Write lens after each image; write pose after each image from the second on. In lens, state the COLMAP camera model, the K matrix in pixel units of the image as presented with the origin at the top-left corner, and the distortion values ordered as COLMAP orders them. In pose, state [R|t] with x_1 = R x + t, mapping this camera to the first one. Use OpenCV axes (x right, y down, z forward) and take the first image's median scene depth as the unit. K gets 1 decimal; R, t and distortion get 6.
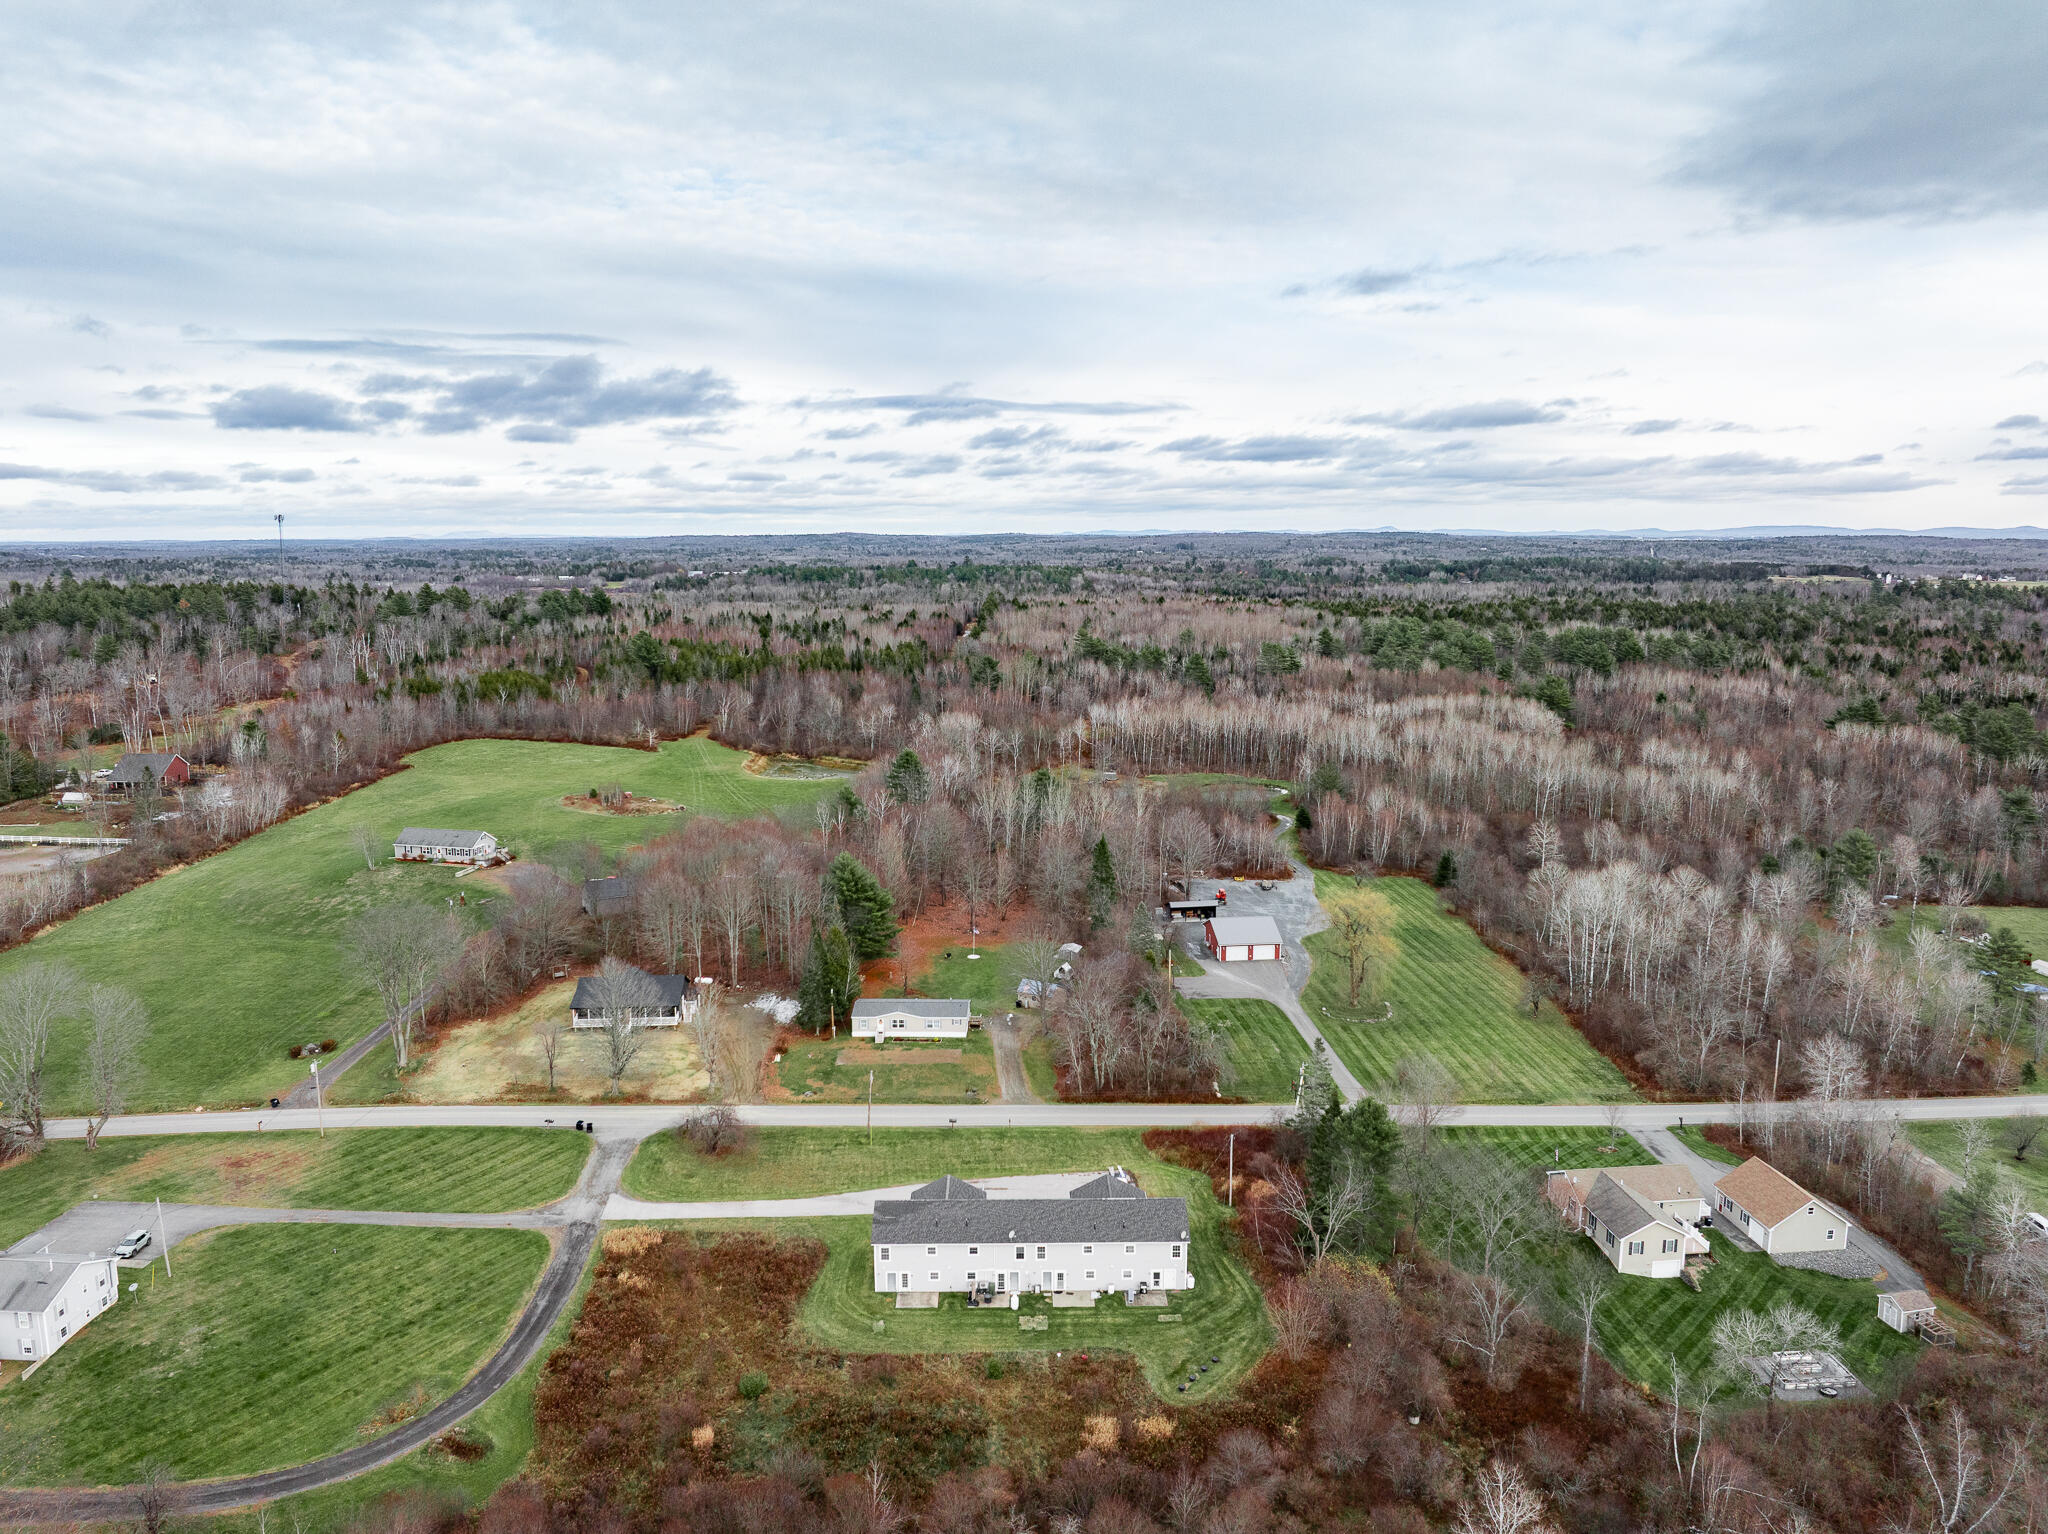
lens RADIAL K [[1462.1, 0, 1023.3], [0, 1462.1, 763.6], [0, 0, 1]] dist [-0.024774, -0.020807]
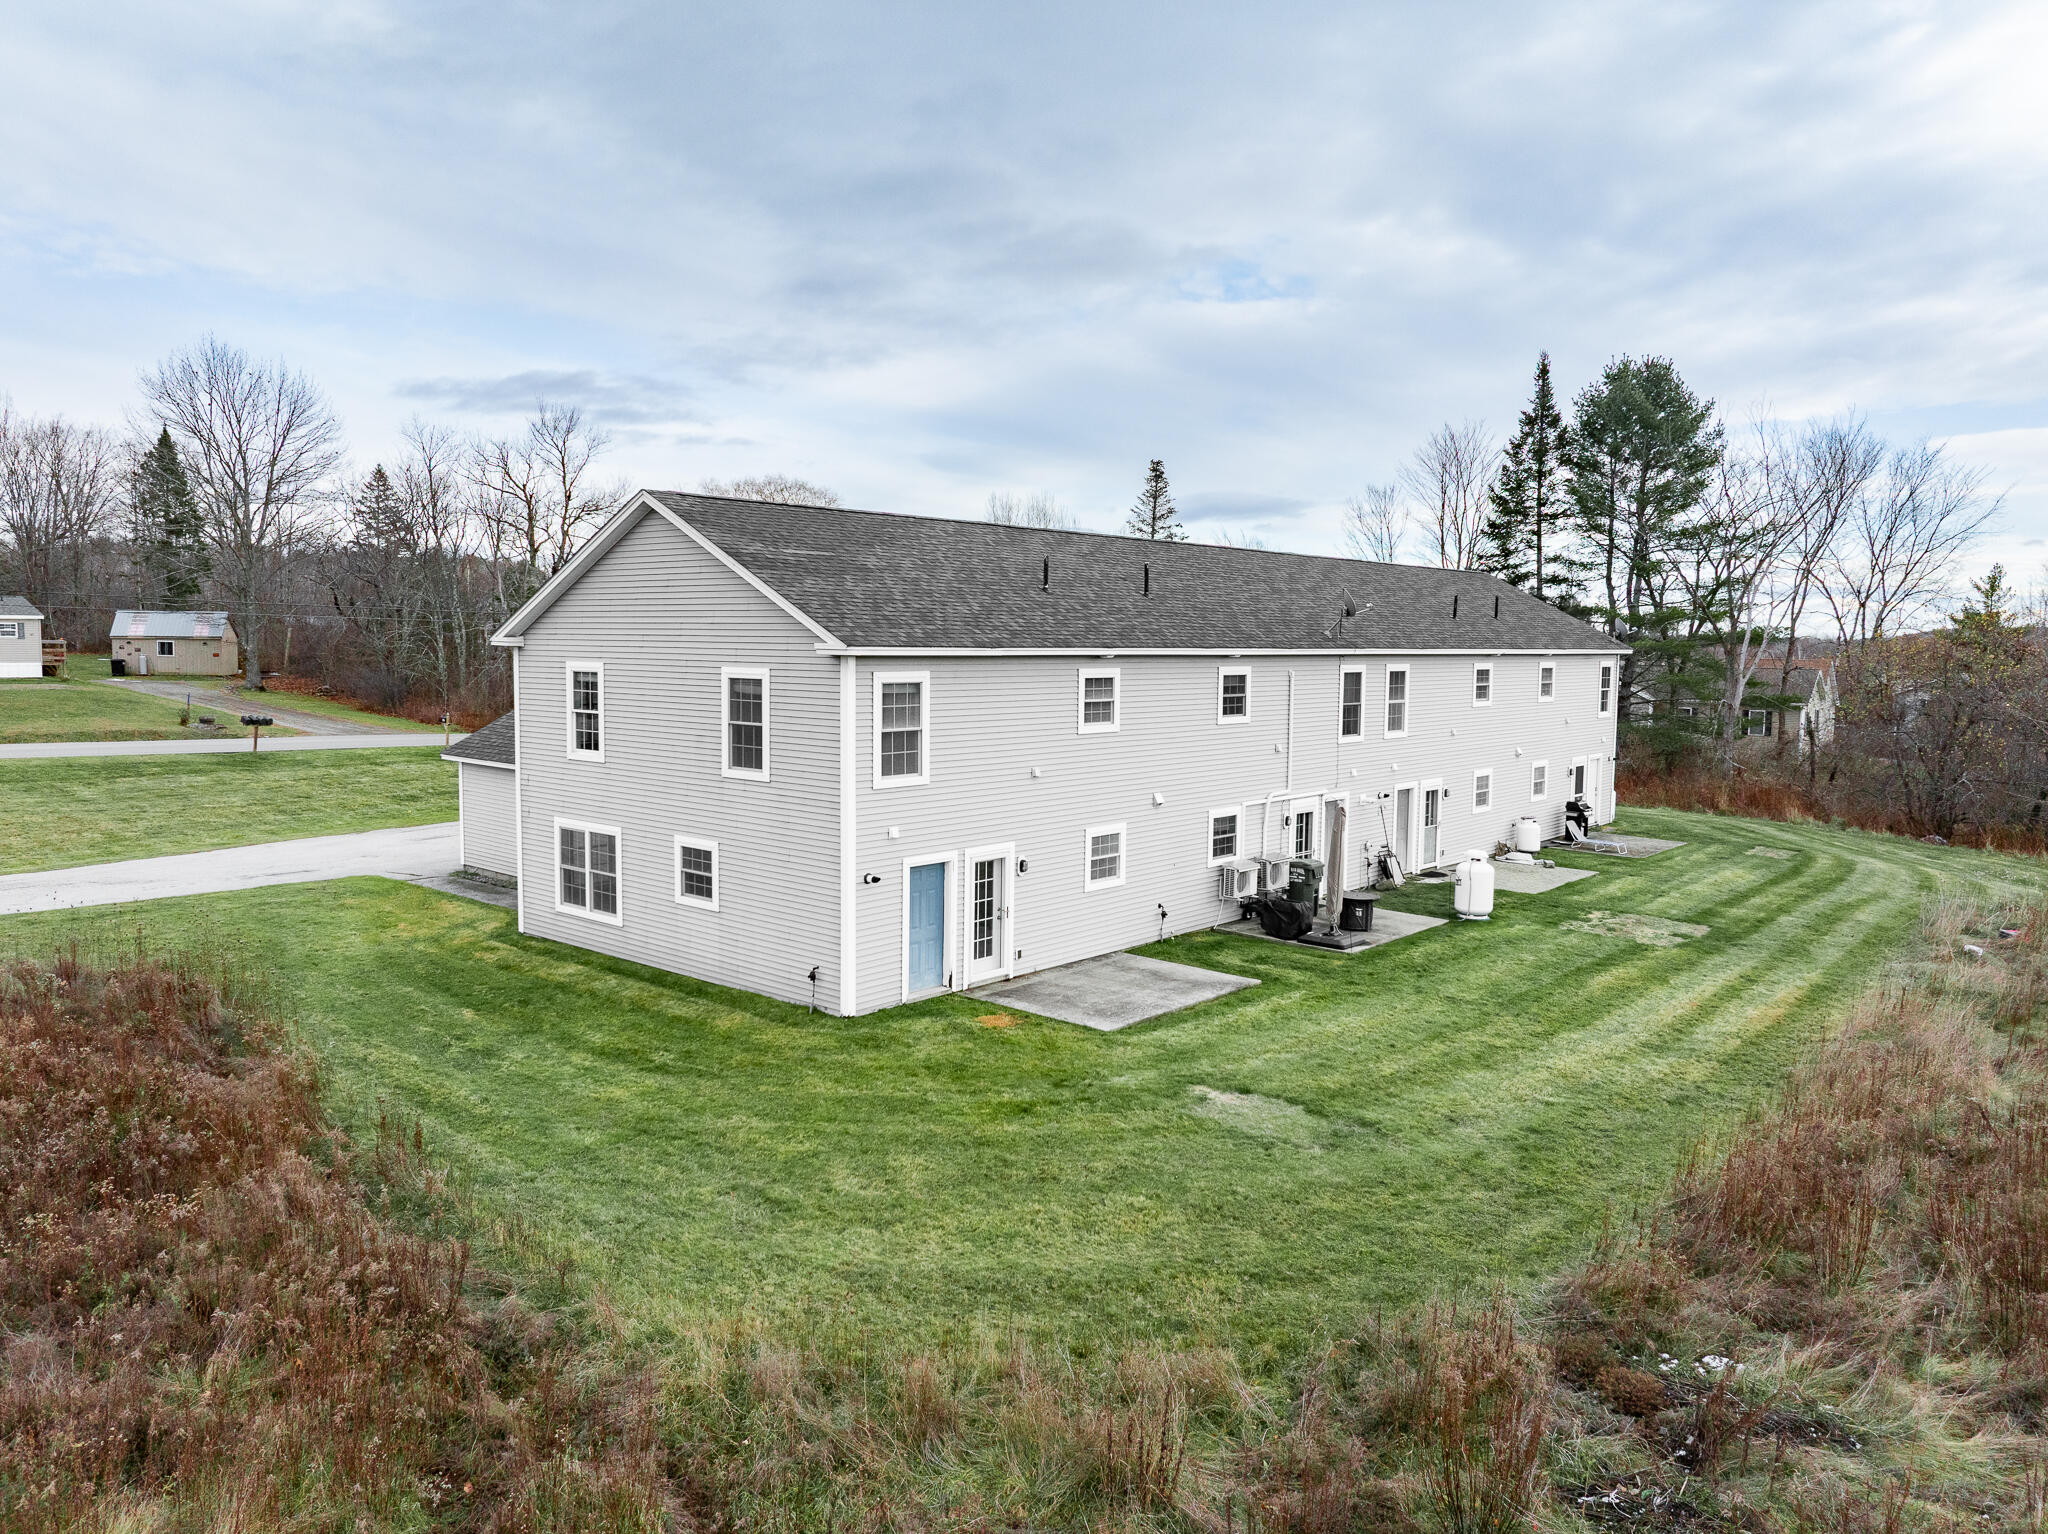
lens RADIAL K [[1462.1, 0, 1022.6], [0, 1462.1, 755.6], [0, 0, 1]] dist [-0.024774, -0.020807]
pose [[0.667387, -0.053738, 0.742770, -0.160689], [0.107293, 0.993926, -0.024495, 0.283246], [-0.736942, 0.096041, 0.669098, 0.735774]]
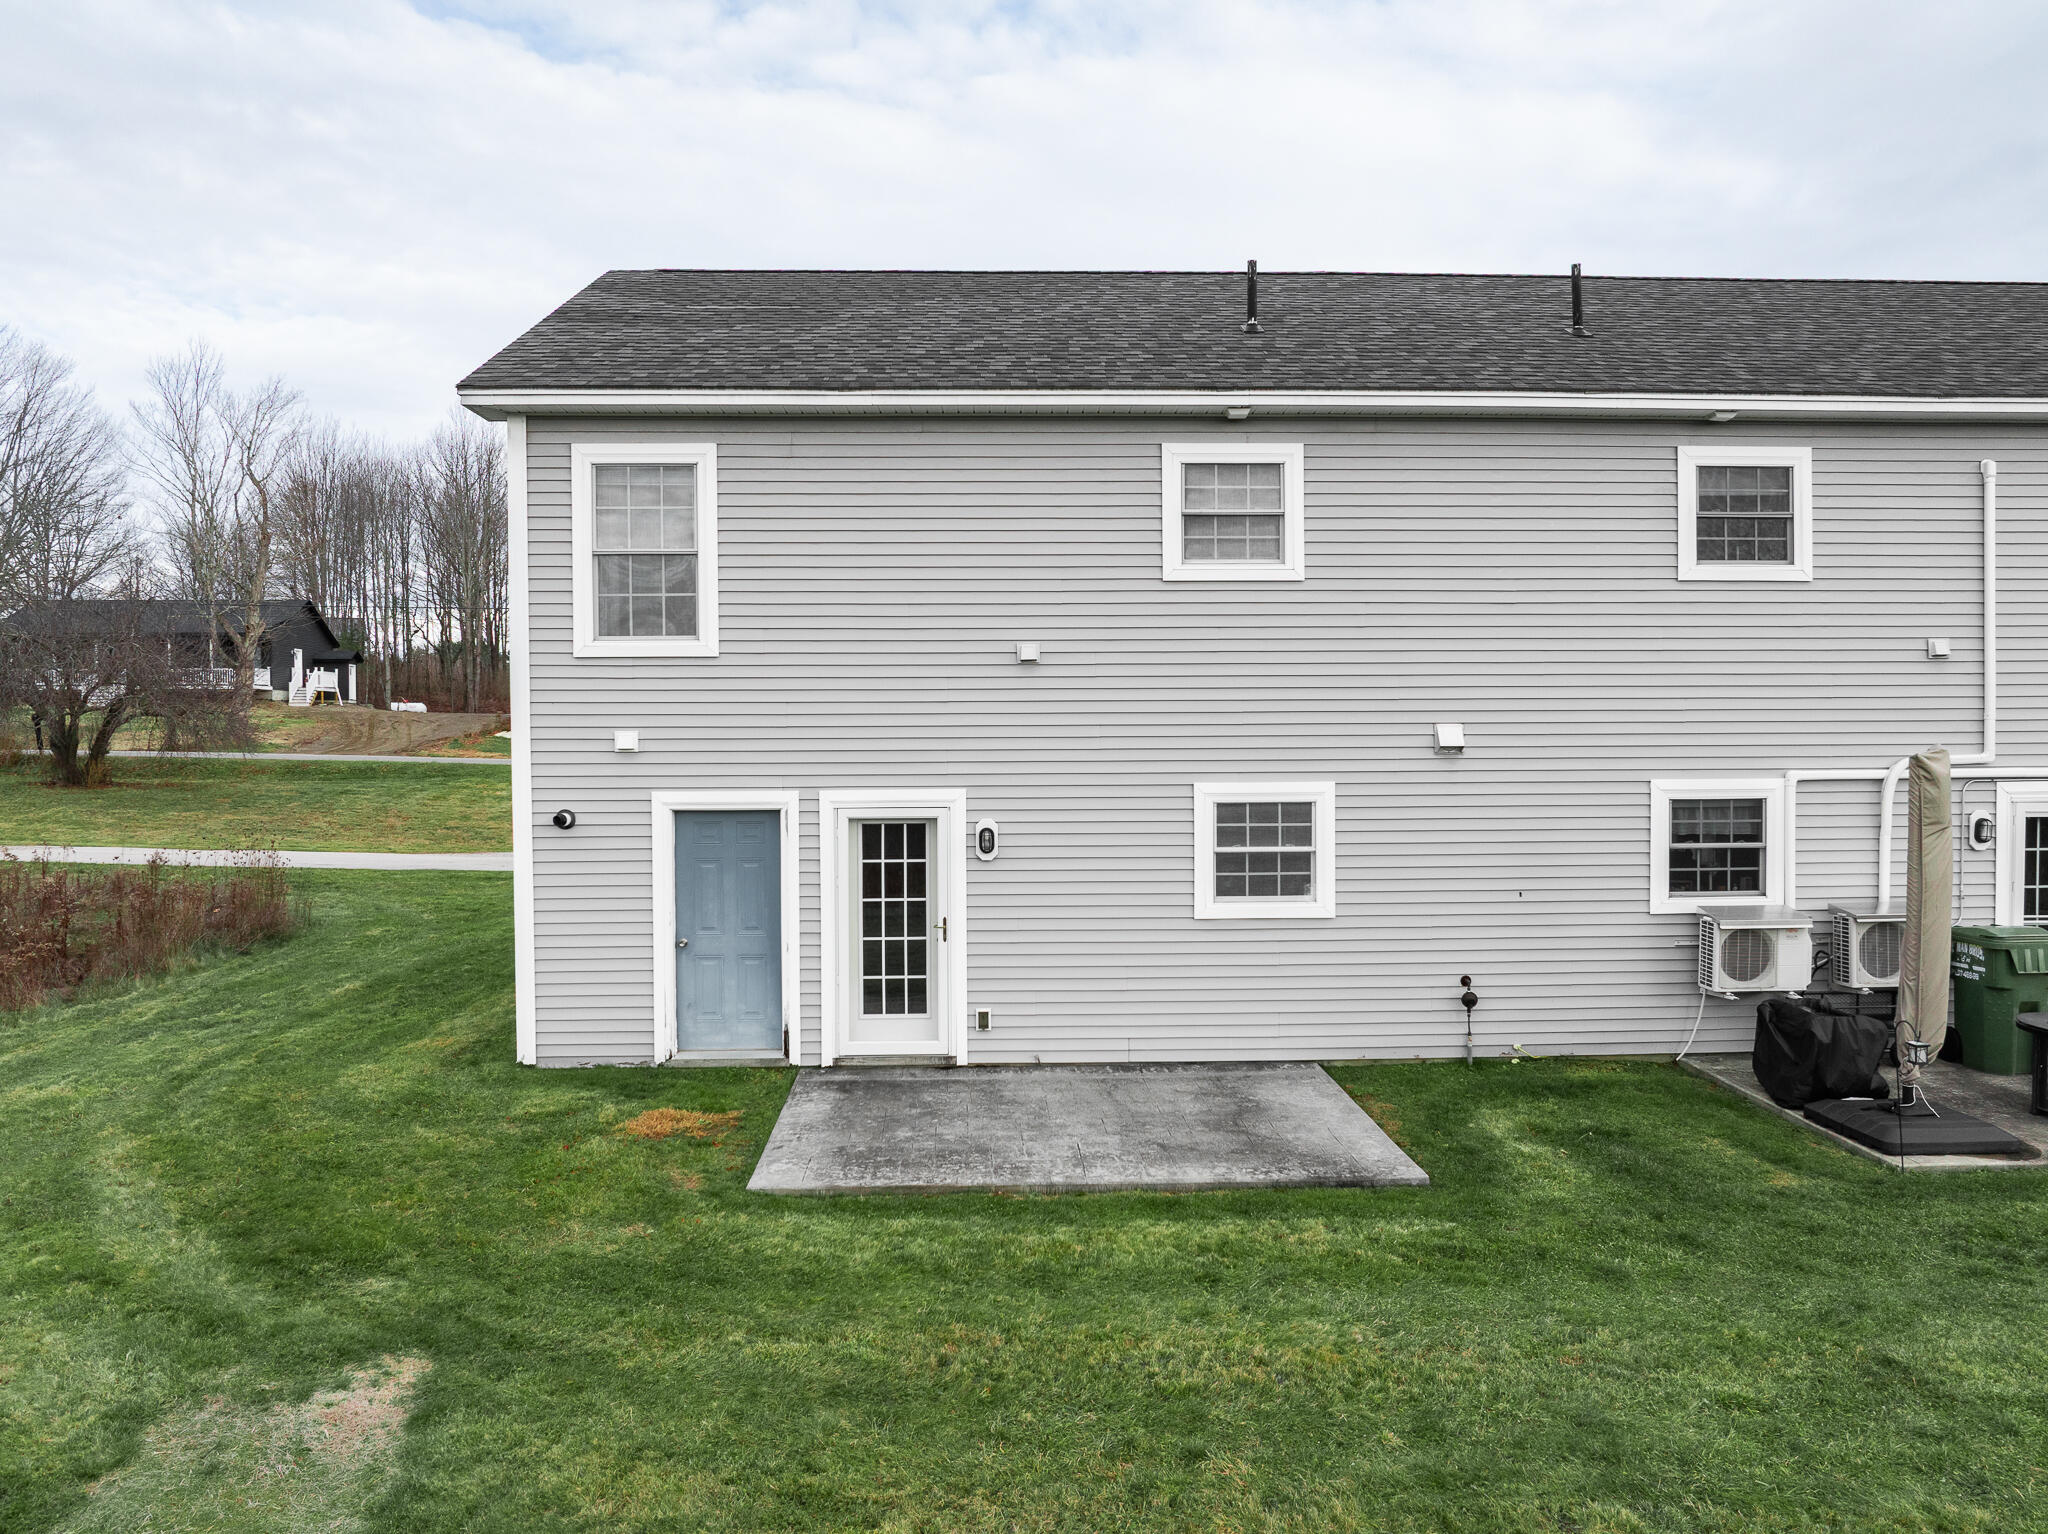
lens RADIAL K [[1462.1, 0, 1026.4], [0, 1462.1, 768.5], [0, 0, 1]] dist [-0.024774, -0.020807]
pose [[0.999824, -0.006369, 0.017664, -0.062323], [0.008744, 0.990423, -0.137788, 0.295758], [-0.016617, 0.137918, 0.990304, 0.760012]]
